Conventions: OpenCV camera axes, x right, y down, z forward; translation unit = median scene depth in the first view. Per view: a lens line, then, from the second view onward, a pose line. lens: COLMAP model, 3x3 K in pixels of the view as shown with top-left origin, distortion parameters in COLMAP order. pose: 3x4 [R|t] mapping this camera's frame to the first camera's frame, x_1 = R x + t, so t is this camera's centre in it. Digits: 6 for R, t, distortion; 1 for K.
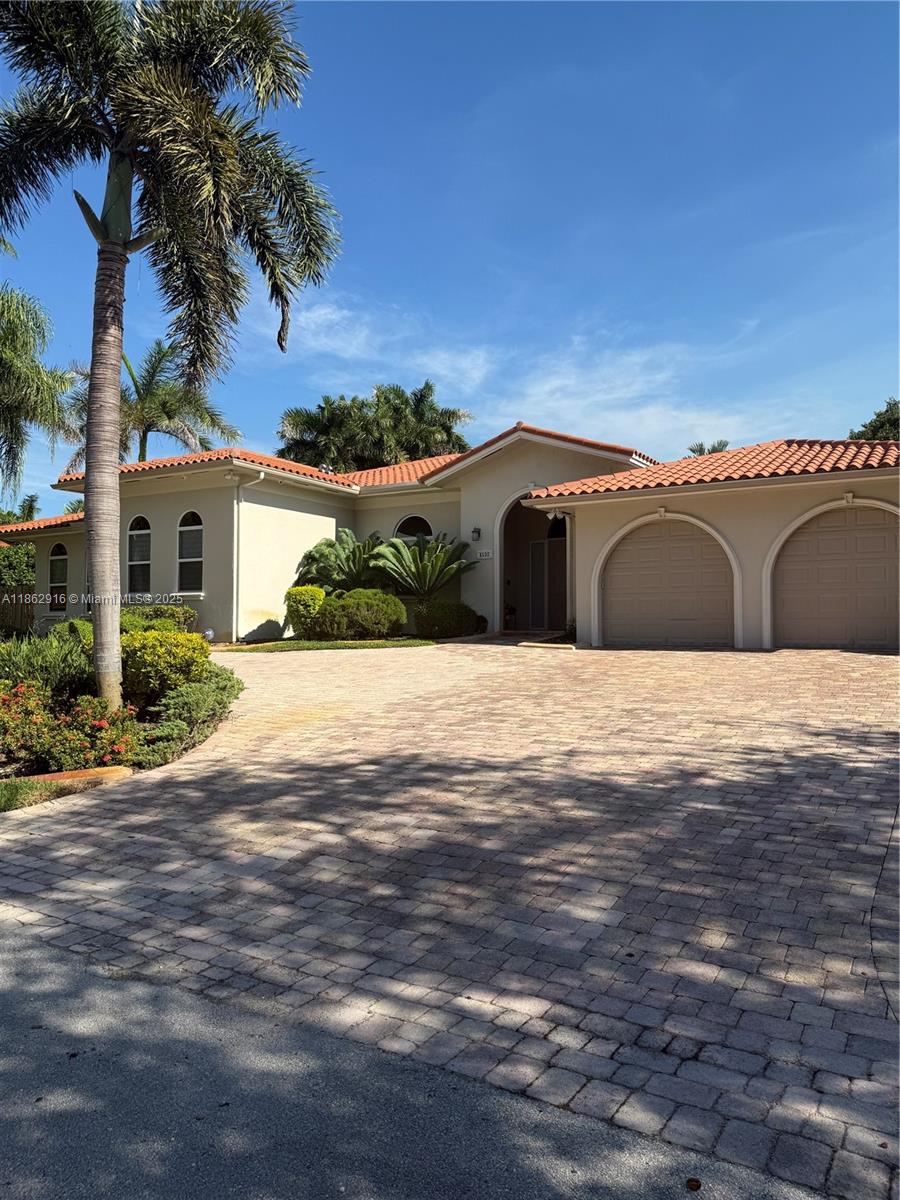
lens RADIAL K [[833.6, 0, 450.0], [0, 833.6, 600.0], [0, 0, 1]] dist [0.003271, 0.001783]
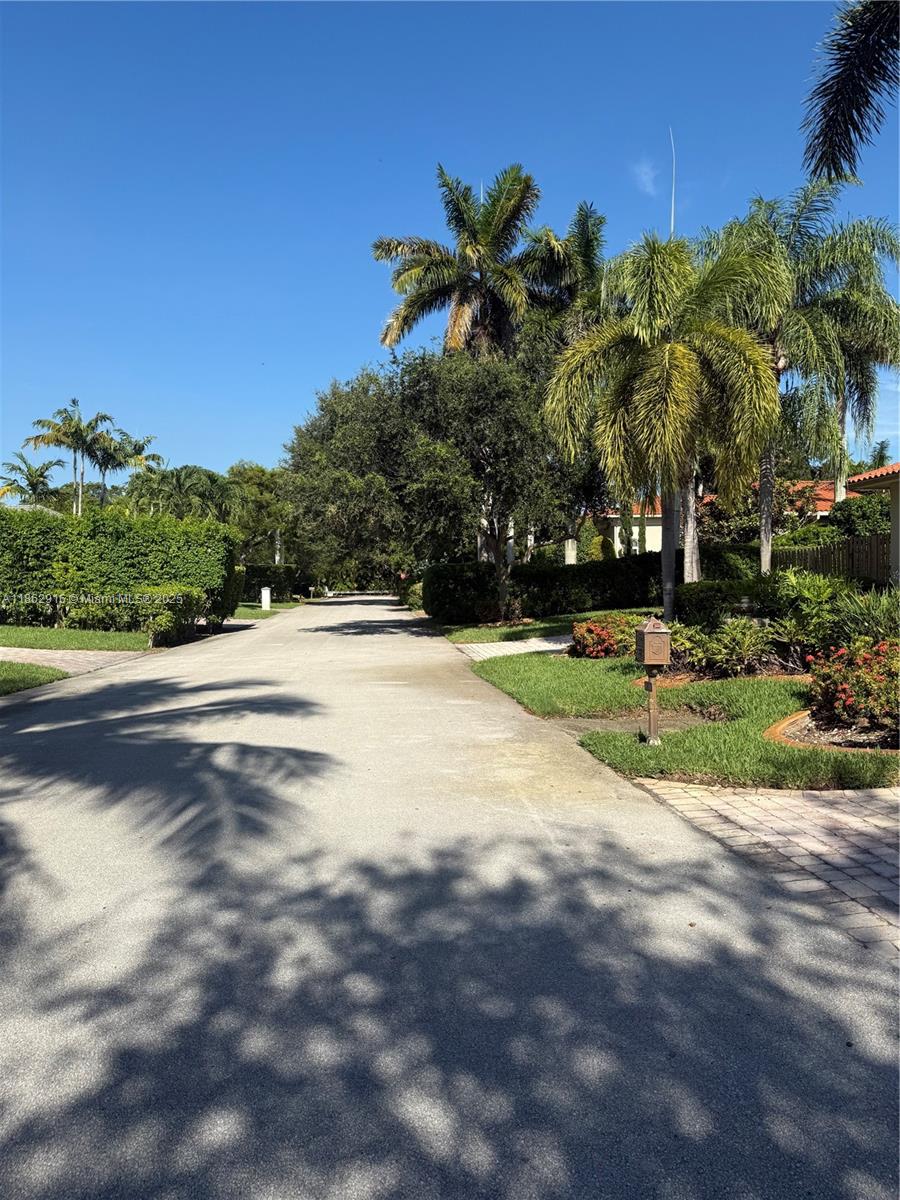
lens RADIAL K [[833.6, 0, 450.0], [0, 833.6, 600.0], [0, 0, 1]] dist [0.003271, 0.001783]
pose [[0.585474, 0.007760, -0.810654, -0.053804], [0.040690, 0.998413, 0.038945, 0.000928], [0.809670, -0.055787, 0.584229, 0.090274]]
